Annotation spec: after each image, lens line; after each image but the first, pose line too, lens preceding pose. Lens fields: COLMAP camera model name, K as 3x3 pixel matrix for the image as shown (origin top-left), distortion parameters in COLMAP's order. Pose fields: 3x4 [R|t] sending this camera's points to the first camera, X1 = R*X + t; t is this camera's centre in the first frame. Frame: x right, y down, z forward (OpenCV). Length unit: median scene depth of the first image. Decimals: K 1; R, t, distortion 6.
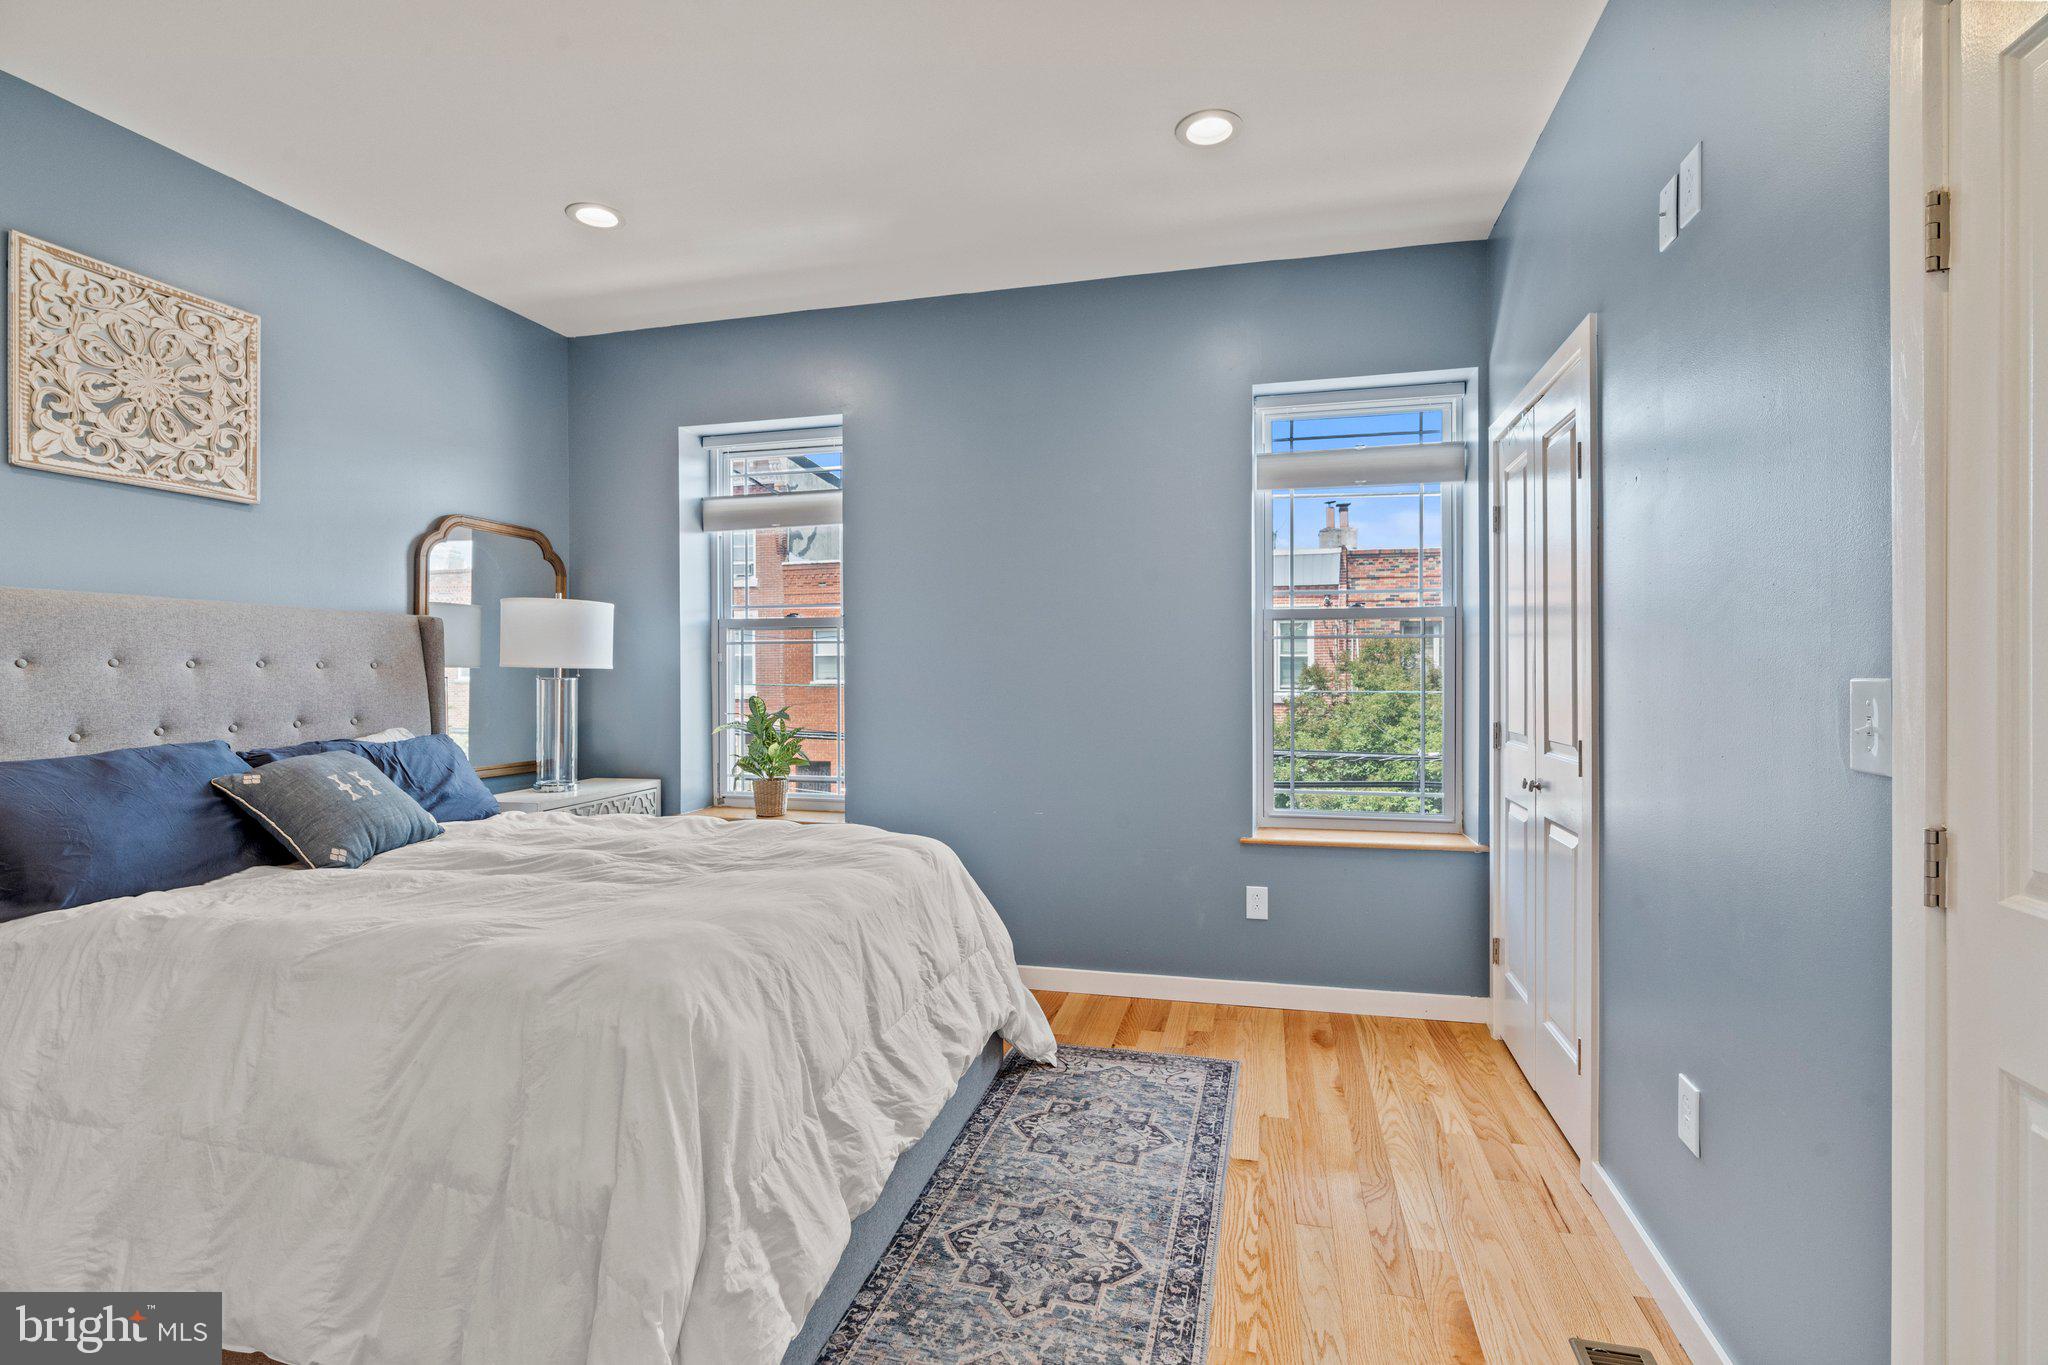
lens RADIAL K [[911.9, 0, 1028.0], [0, 911.9, 676.6], [0, 0, 1]] dist [-0.007008, 0.000430]
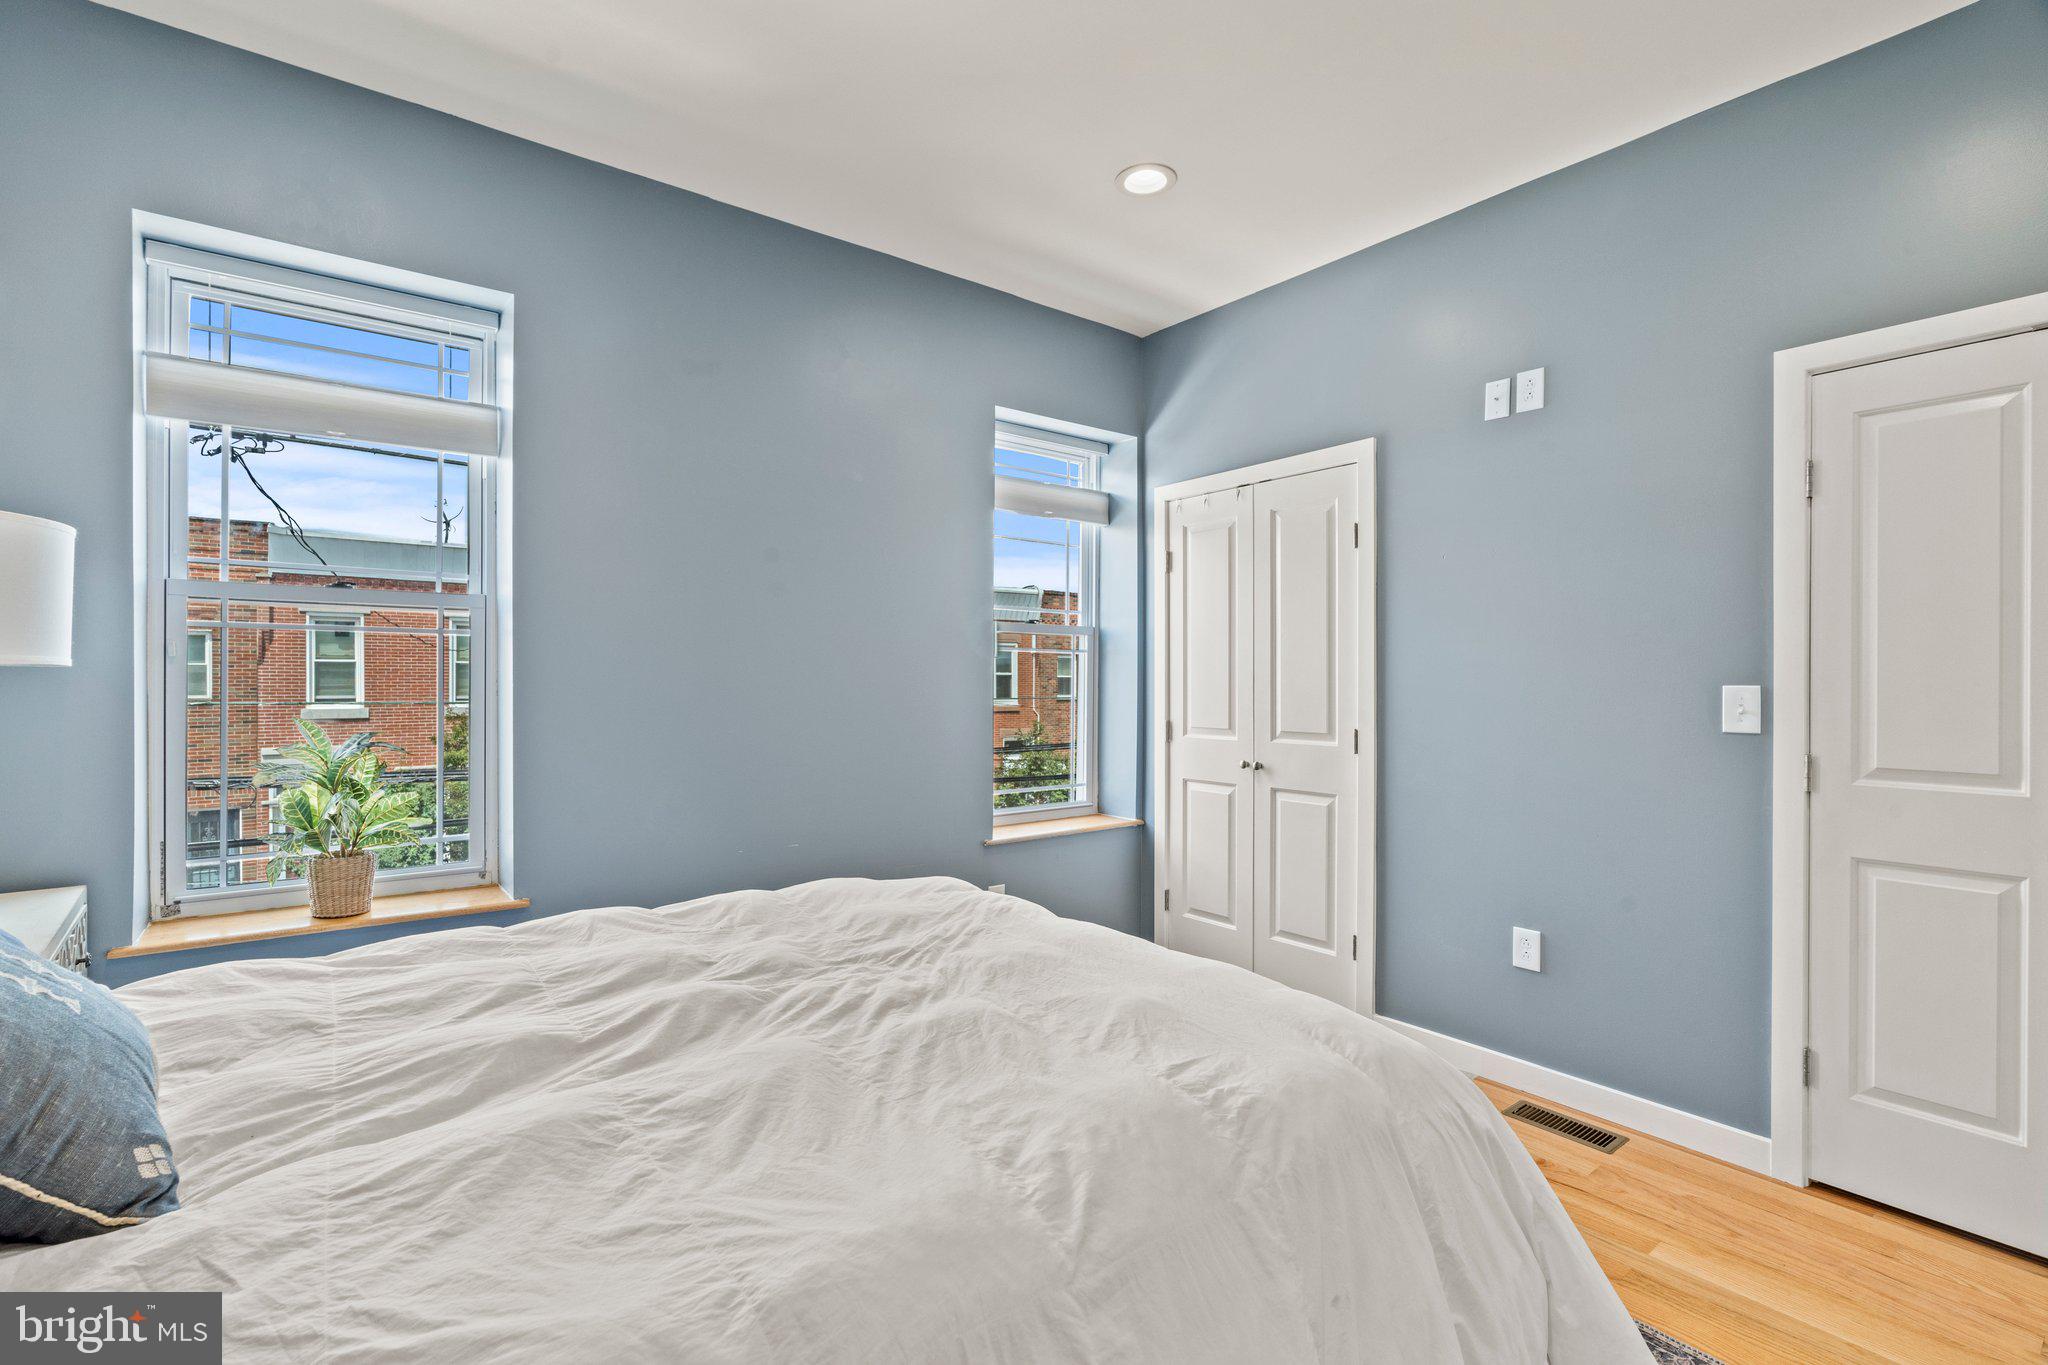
lens RADIAL K [[911.9, 0, 1028.0], [0, 911.9, 676.6], [0, 0, 1]] dist [-0.007008, 0.000430]
pose [[0.624029, 0.005498, 0.781382, -0.563924], [-0.002156, 0.999984, -0.005314, -0.003872], [-0.781398, 0.001632, 0.624031, 0.330233]]
